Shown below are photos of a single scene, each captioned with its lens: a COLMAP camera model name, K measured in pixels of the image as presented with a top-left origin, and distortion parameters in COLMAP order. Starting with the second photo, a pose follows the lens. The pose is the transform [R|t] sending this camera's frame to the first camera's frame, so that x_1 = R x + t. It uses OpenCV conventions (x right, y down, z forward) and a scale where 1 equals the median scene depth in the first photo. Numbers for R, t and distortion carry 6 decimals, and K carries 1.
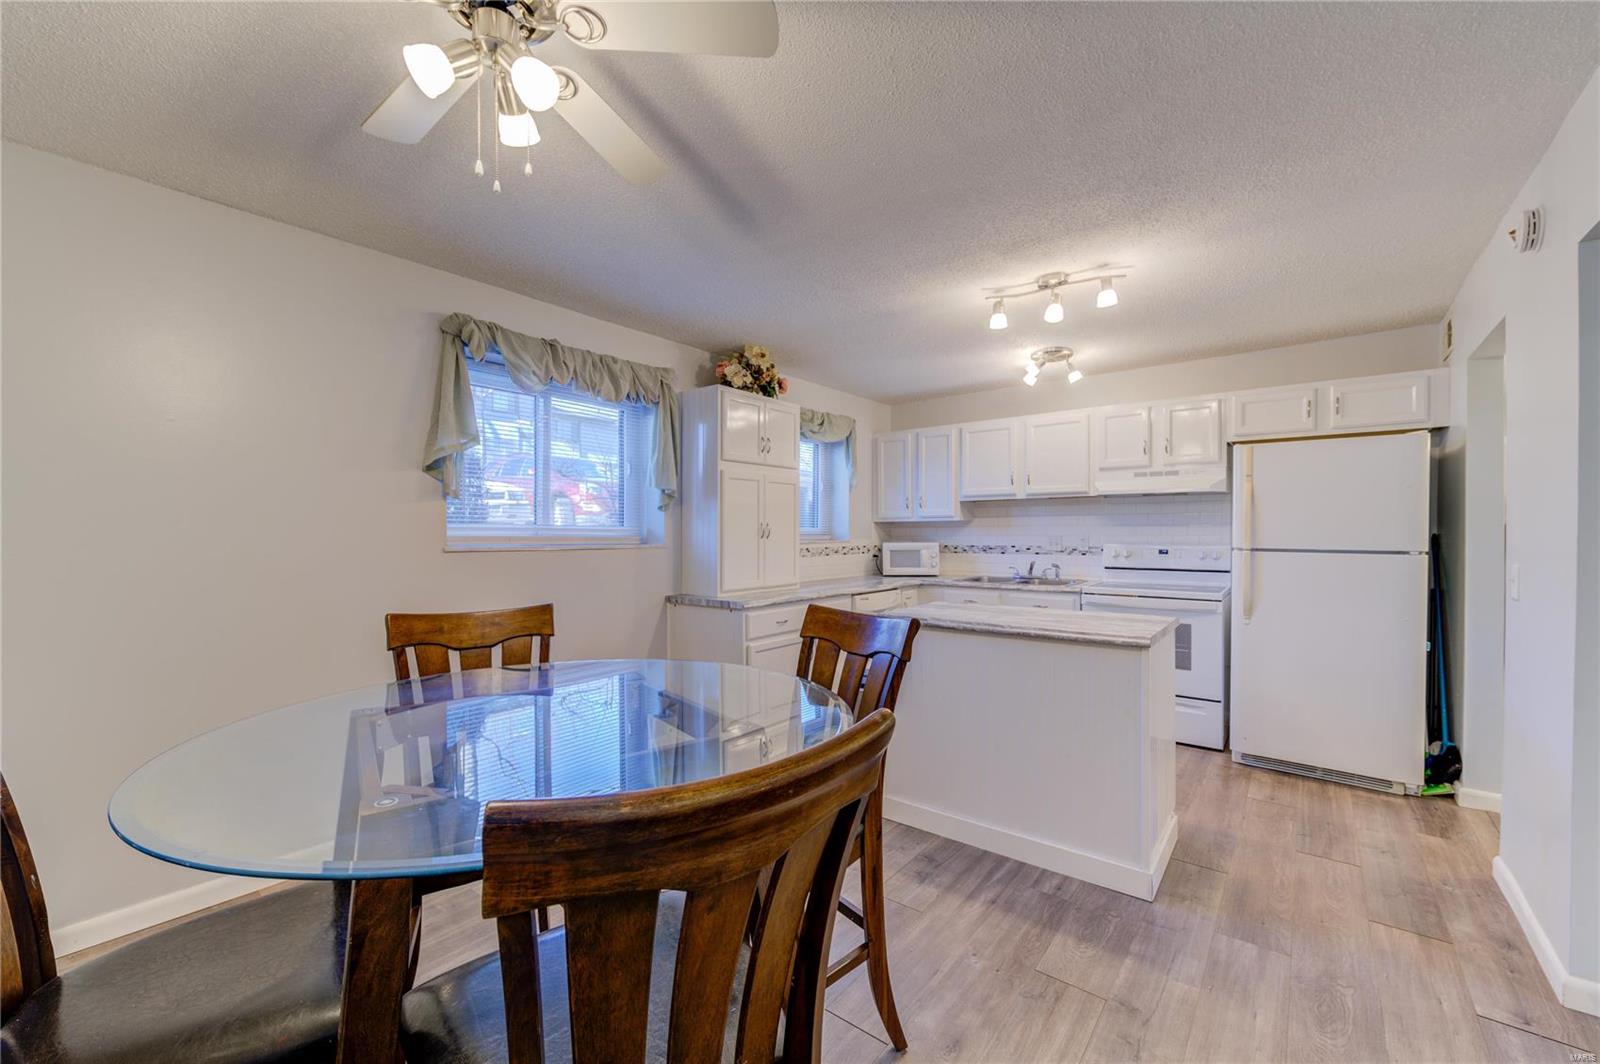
lens RADIAL K [[643.8, 0, 818.6], [0, 643.8, 533.1], [0, 0, 1]] dist [-0.000701, -0.000790]
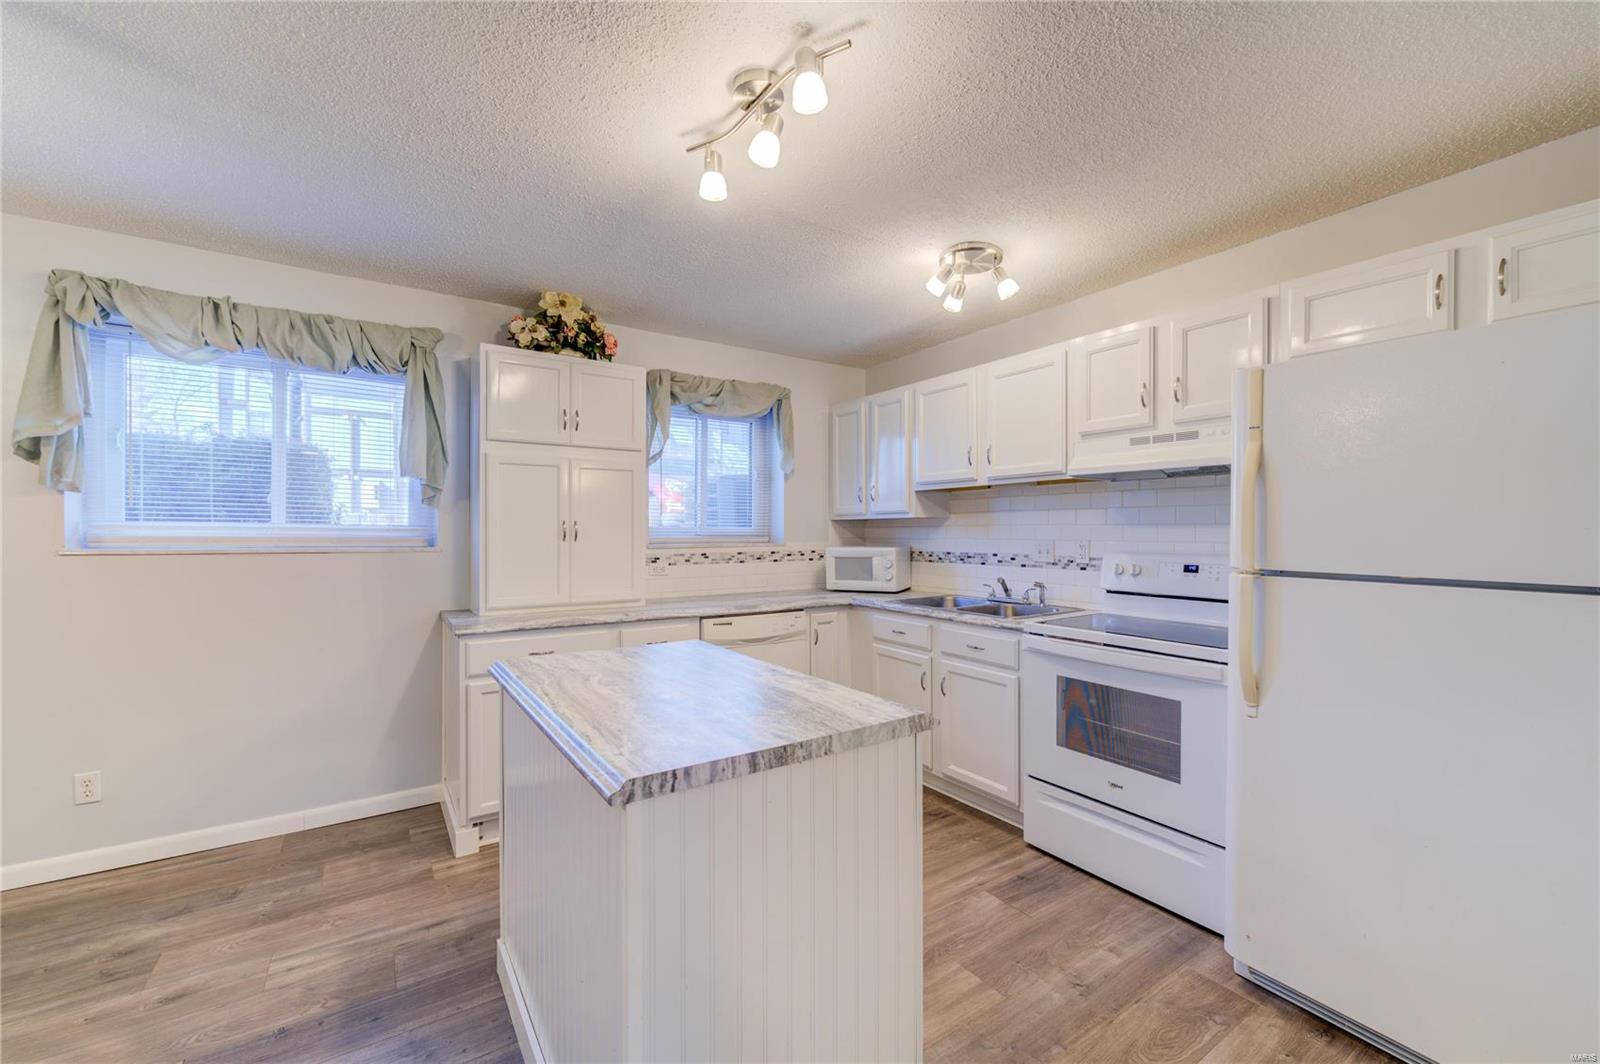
lens RADIAL K [[643.8, 0, 818.6], [0, 643.8, 533.1], [0, 0, 1]] dist [-0.000701, -0.000790]
pose [[0.950310, 0.004968, -0.311267, 0.406177], [-0.004594, 0.999988, 0.001933, -0.003721], [0.311272, -0.000407, 0.950321, 0.331664]]
